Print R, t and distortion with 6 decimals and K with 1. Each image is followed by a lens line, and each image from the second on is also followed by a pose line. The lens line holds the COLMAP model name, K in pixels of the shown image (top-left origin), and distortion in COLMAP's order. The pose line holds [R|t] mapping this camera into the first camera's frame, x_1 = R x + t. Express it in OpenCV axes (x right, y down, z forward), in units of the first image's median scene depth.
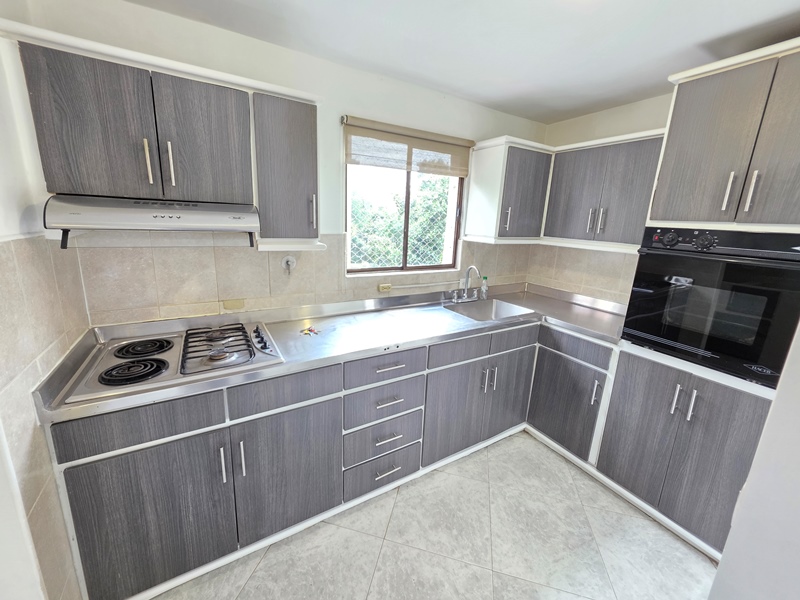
lens RADIAL K [[322.3, 0, 393.8], [0, 322.3, 289.7], [0, 0, 1]] dist [0.005362, 0.000097]
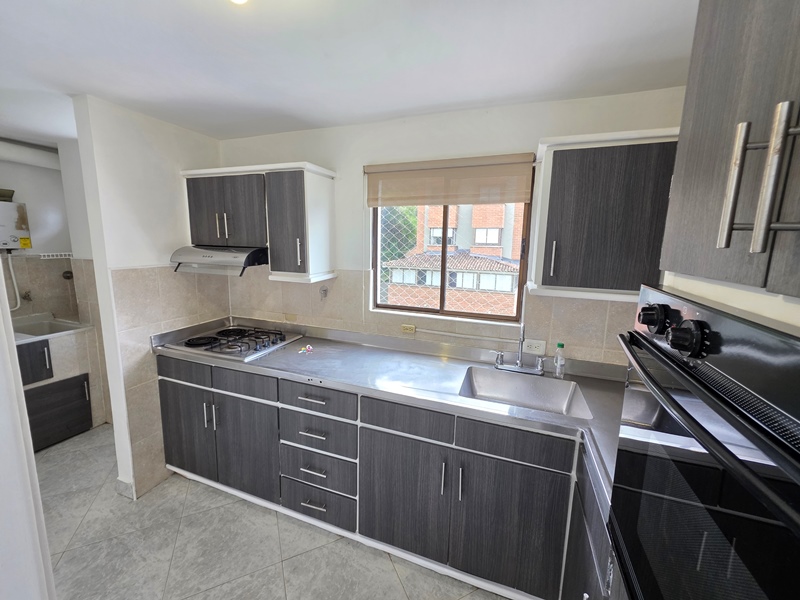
lens RADIAL K [[322.3, 0, 393.8], [0, 322.3, 289.7], [0, 0, 1]] dist [0.005362, 0.000097]
pose [[0.627650, 0.086556, -0.773669, 0.901989], [-0.164781, 0.986053, -0.023364, -0.121162], [0.760857, 0.142150, 0.633159, 0.479254]]
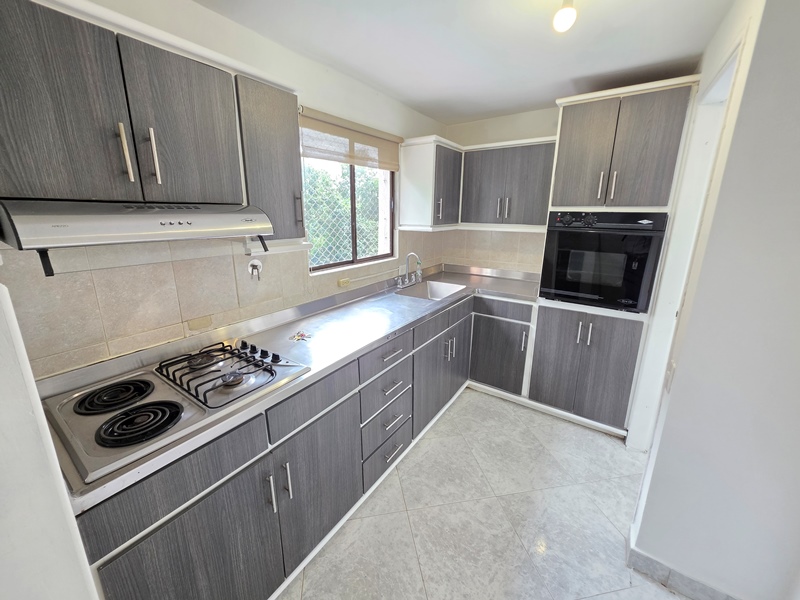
lens RADIAL K [[322.3, 0, 393.8], [0, 322.3, 289.7], [0, 0, 1]] dist [0.005362, 0.000097]
pose [[0.908249, -0.135788, 0.395784, -0.387406], [0.124042, 0.990737, 0.055255, -0.026236], [-0.399621, -0.001091, 0.916680, 0.025750]]
